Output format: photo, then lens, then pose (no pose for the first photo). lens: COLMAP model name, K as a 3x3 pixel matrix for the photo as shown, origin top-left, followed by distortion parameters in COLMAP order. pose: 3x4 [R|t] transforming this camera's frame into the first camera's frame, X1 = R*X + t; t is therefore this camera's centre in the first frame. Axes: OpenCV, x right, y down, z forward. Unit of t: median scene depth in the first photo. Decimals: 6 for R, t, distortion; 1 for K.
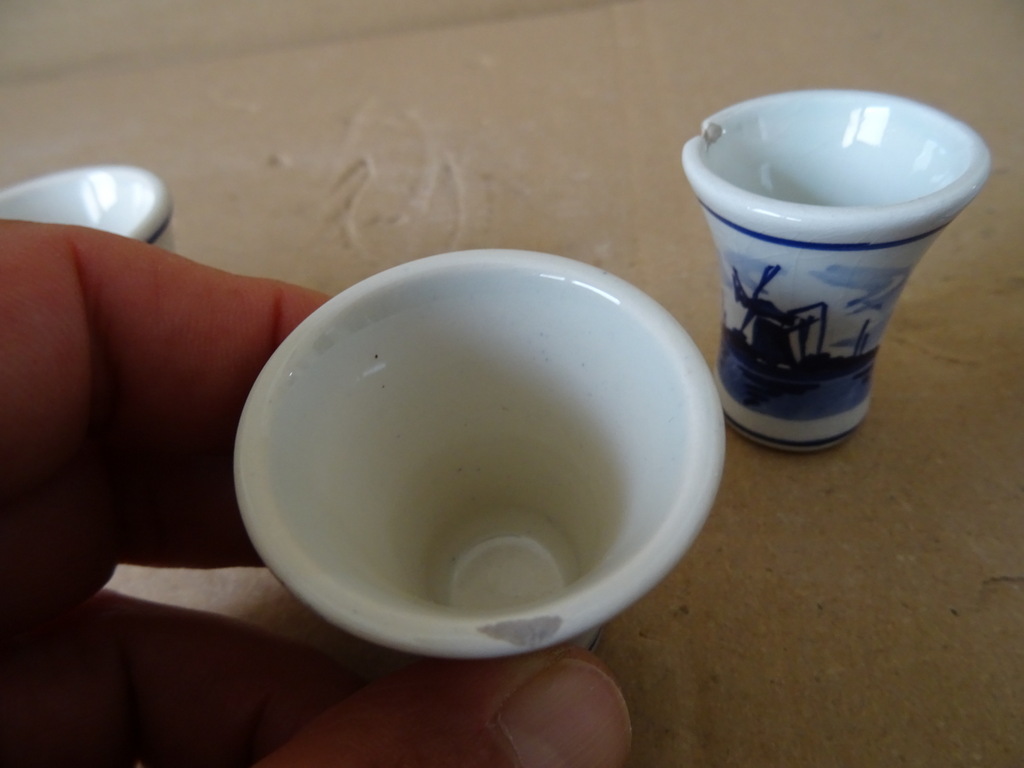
lens RADIAL K [[720.8, 0, 513.3], [0, 720.8, 373.4], [0, 0, 1]] dist [0.003578, -0.003072]
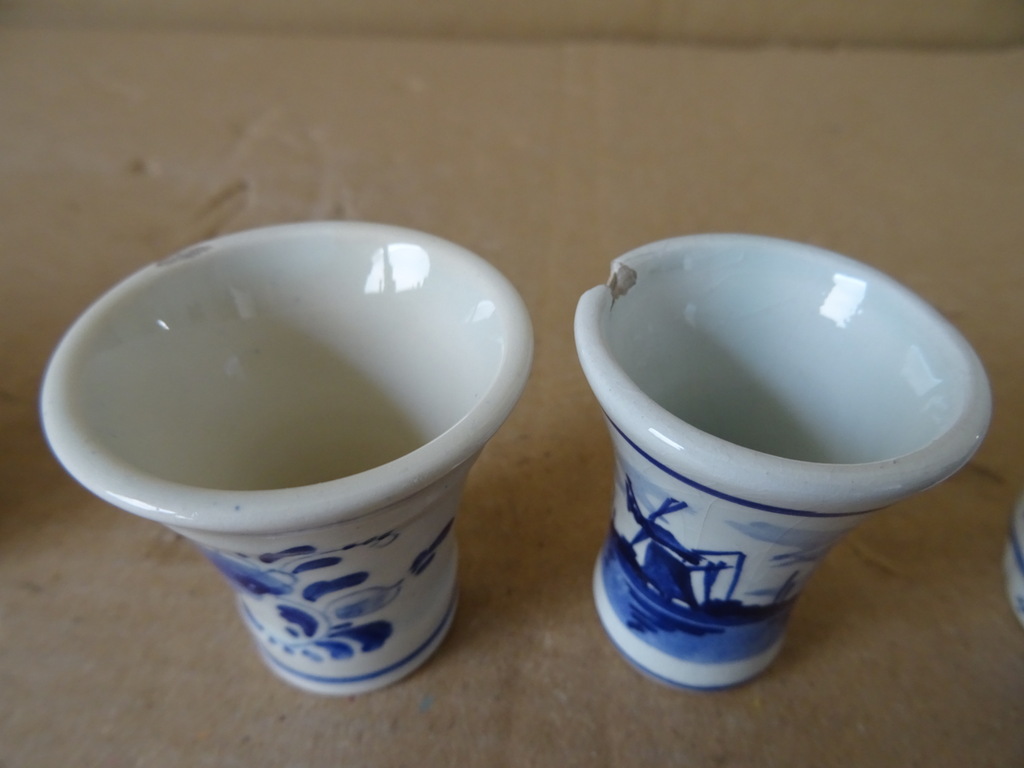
lens RADIAL K [[727.2, 0, 512.0], [0, 727.2, 384.0], [0, 0, 1]] dist [-0.008584, -0.002817]
pose [[0.987895, 0.121811, 0.096054, 0.106539], [-0.121431, 0.992551, -0.009811, -0.204887], [-0.096534, -0.001972, 0.995328, 0.279377]]
